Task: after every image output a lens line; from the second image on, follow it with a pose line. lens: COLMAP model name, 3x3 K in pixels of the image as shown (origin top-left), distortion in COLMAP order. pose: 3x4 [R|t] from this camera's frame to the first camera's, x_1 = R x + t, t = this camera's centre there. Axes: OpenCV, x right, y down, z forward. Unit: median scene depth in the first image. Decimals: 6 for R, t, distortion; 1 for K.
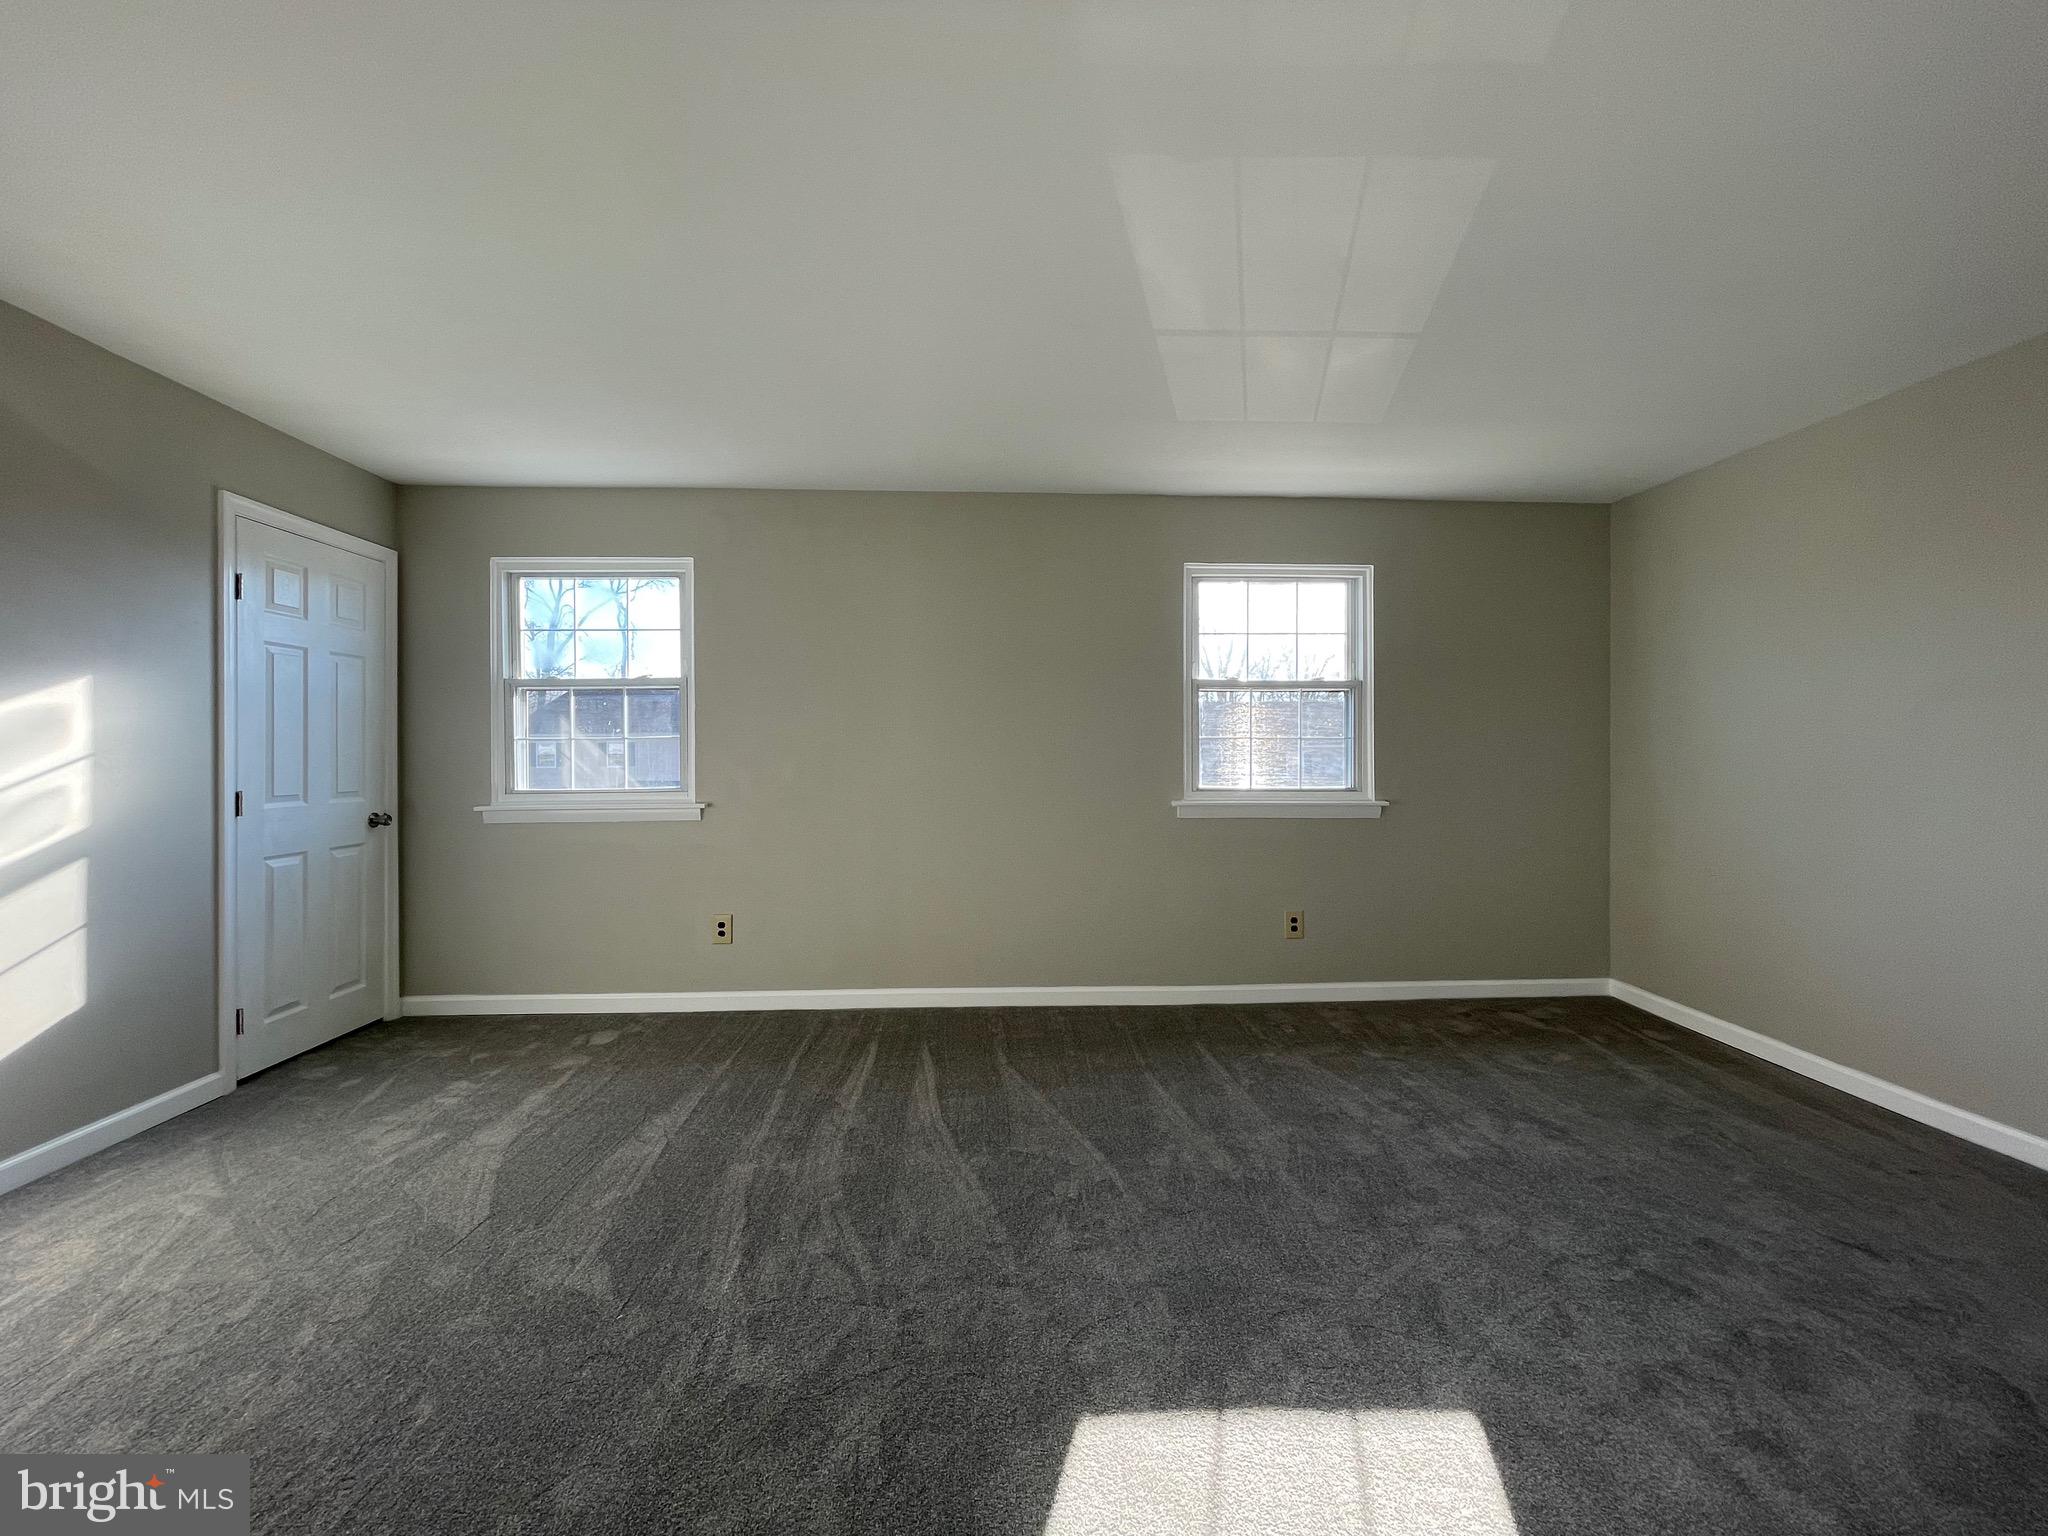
lens RADIAL K [[800.3, 0, 1026.3], [0, 800.3, 773.4], [0, 0, 1]] dist [-0.004253, -0.000032]
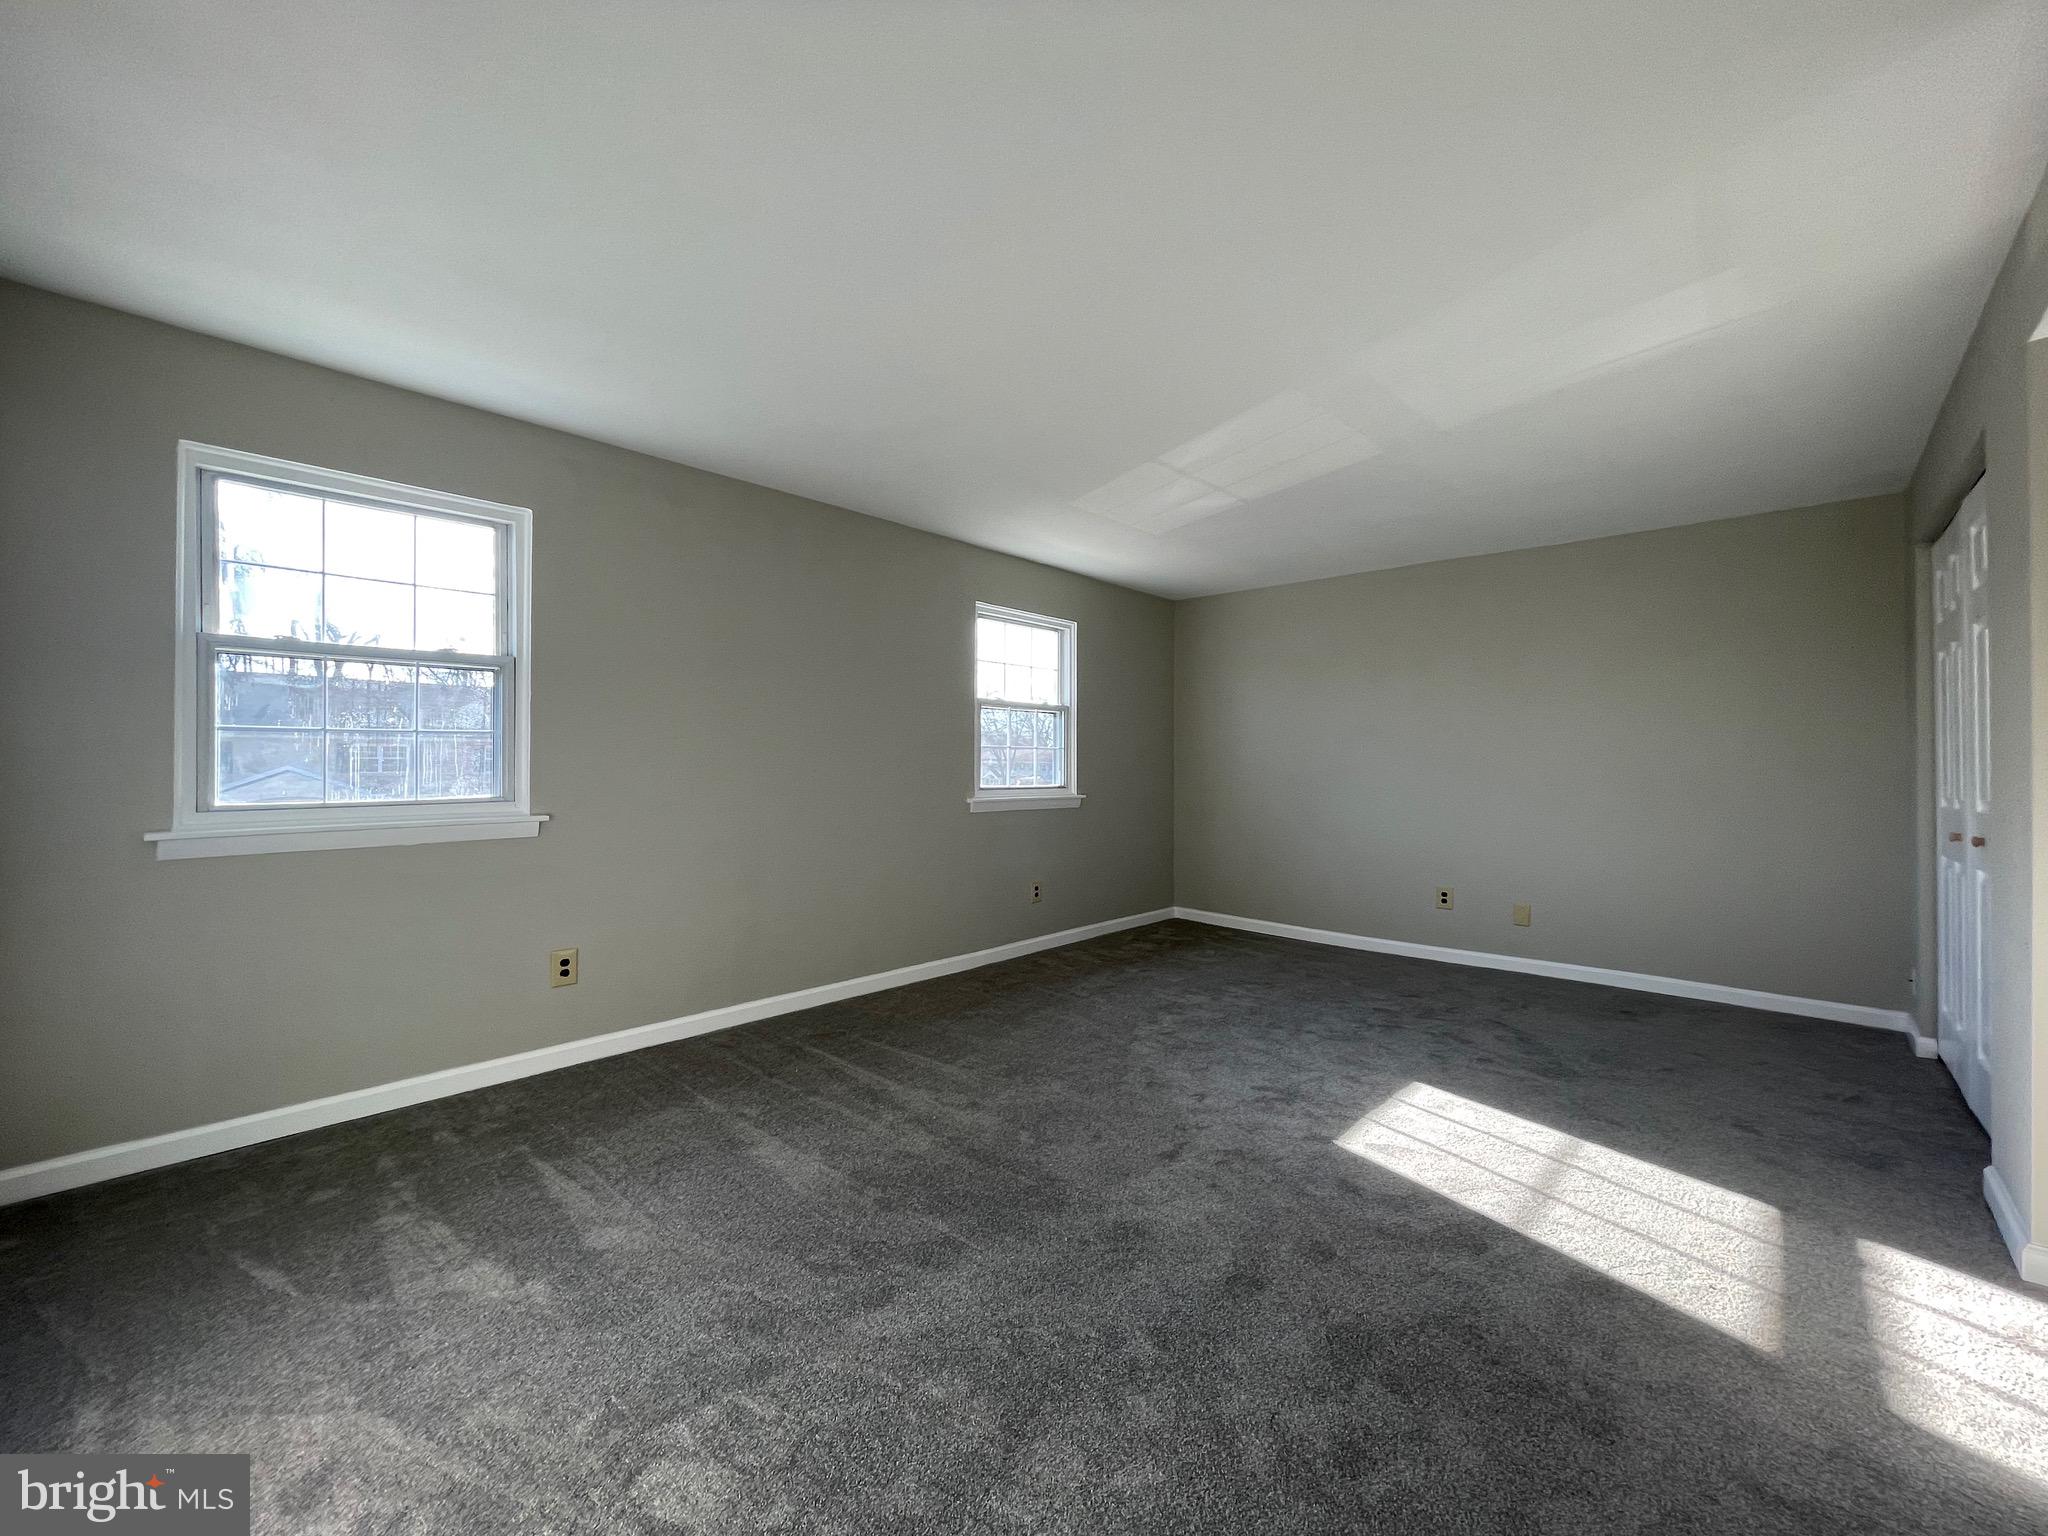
lens RADIAL K [[828.1, 0, 1024.0], [0, 828.1, 760.1], [0, 0, 1]] dist [0.000901, 0.000067]
pose [[0.714887, 0.008962, 0.699182, -0.650578], [-0.003763, 0.999953, -0.008970, -0.012765], [-0.699230, 0.003782, 0.714887, 0.060456]]
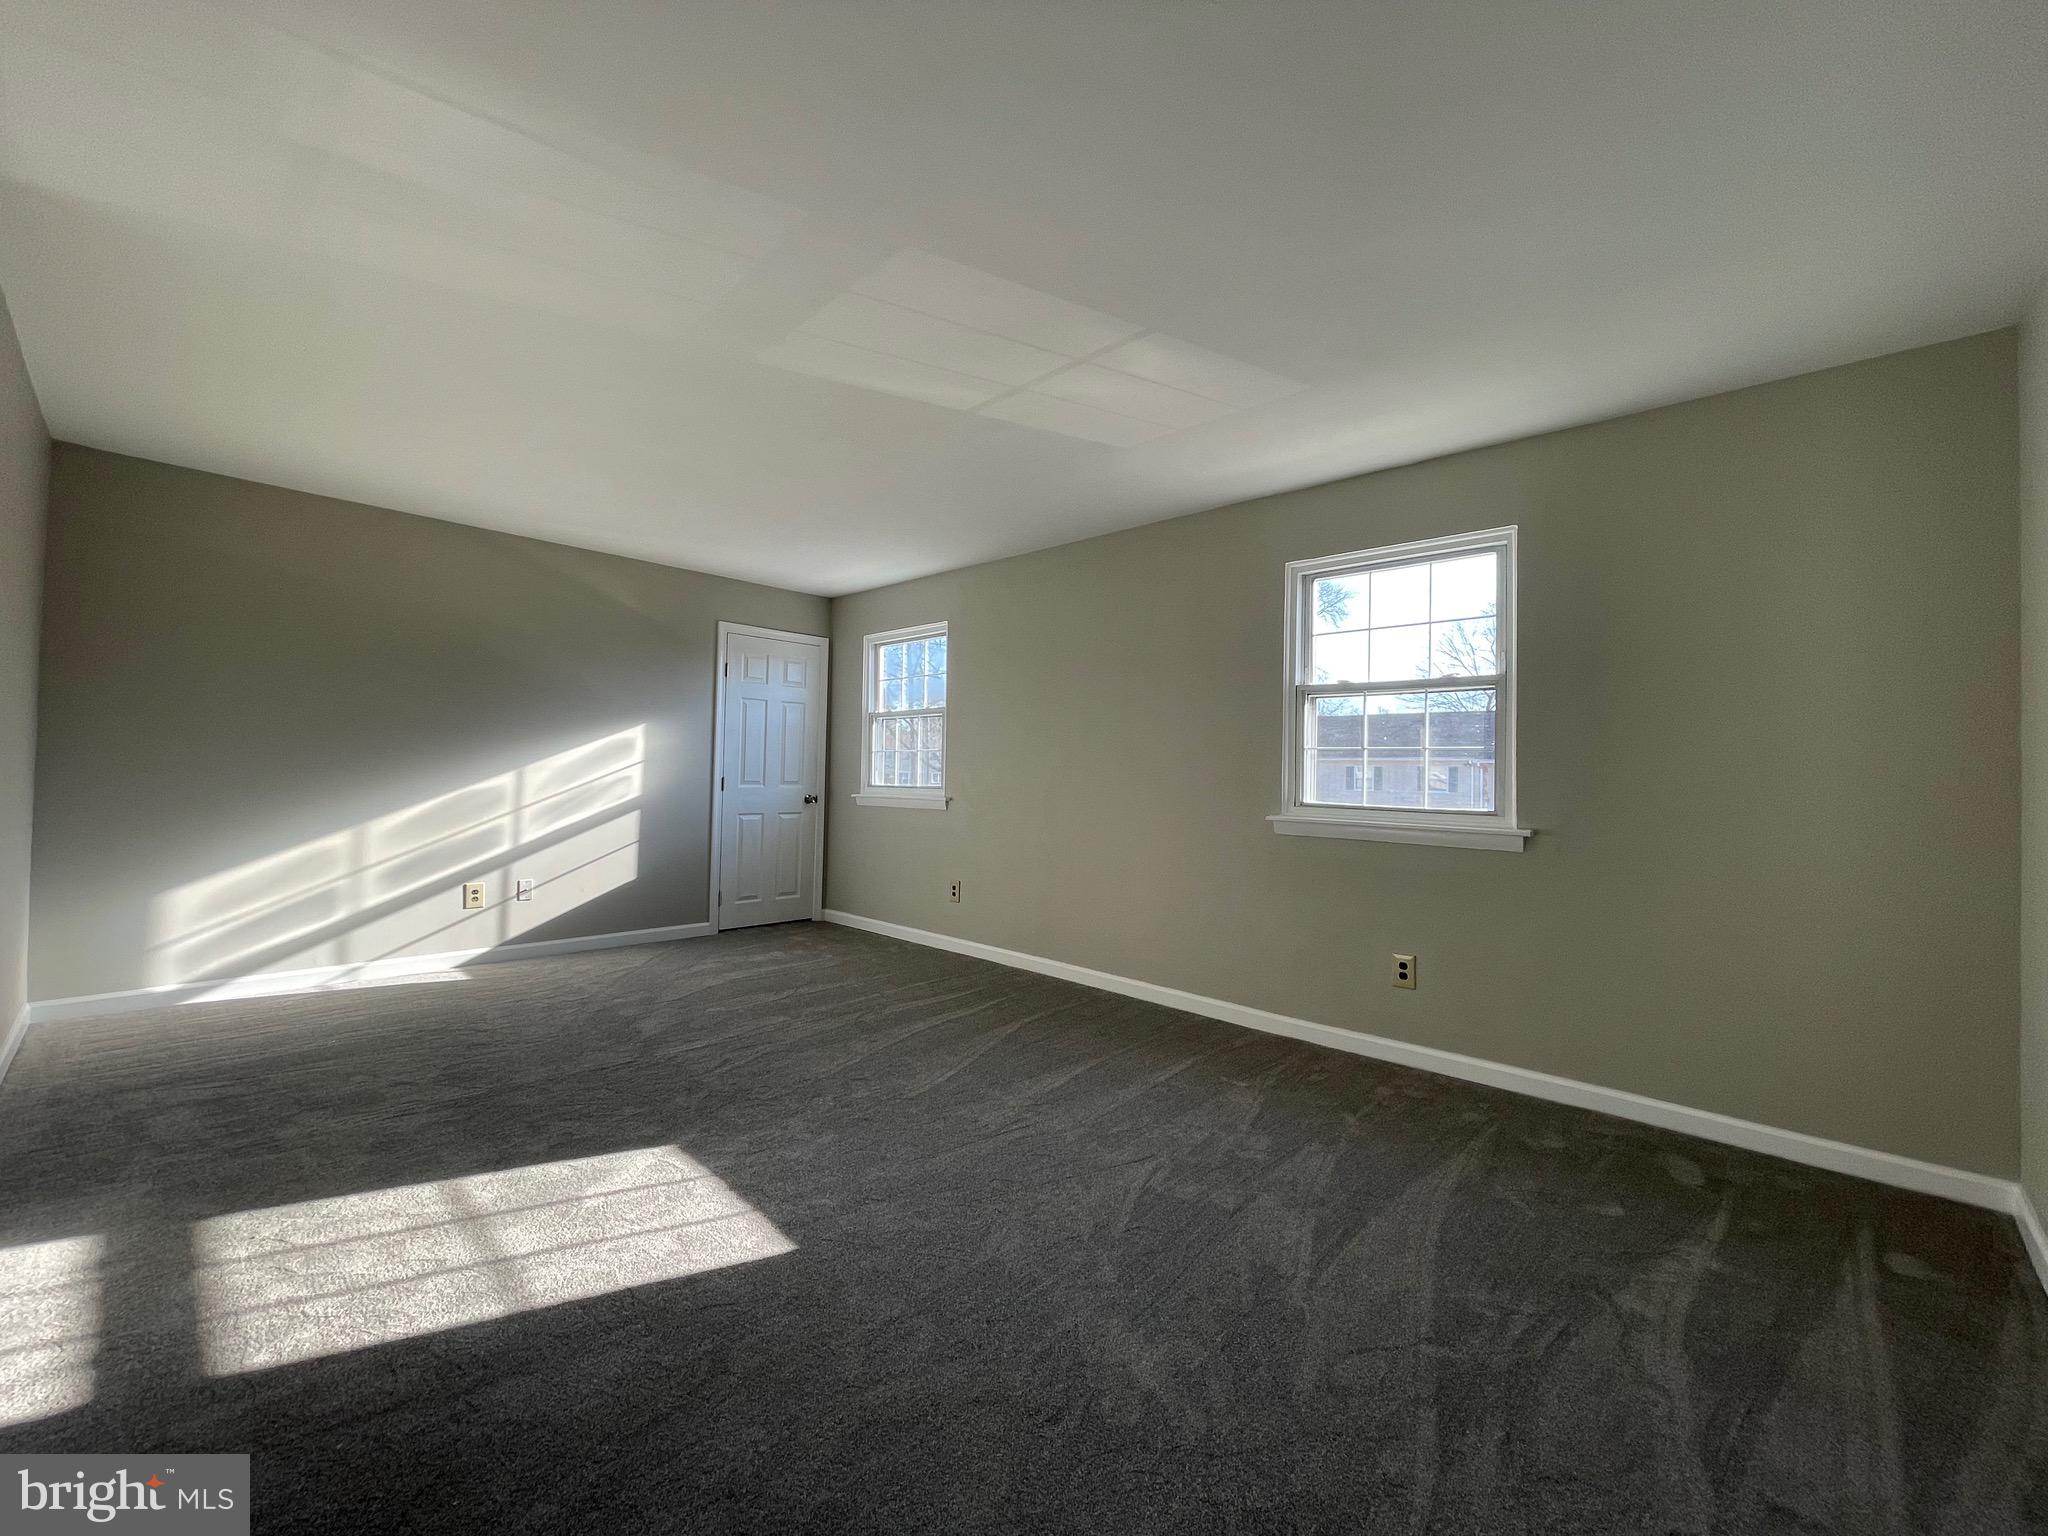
lens RADIAL K [[828.1, 0, 1024.0], [0, 828.1, 760.1], [0, 0, 1]] dist [0.000901, 0.000067]
pose [[0.690378, 0.006624, -0.723419, 0.730245], [-0.021315, 0.999710, -0.011188, -0.014474], [0.723135, 0.023144, 0.690319, 0.109416]]
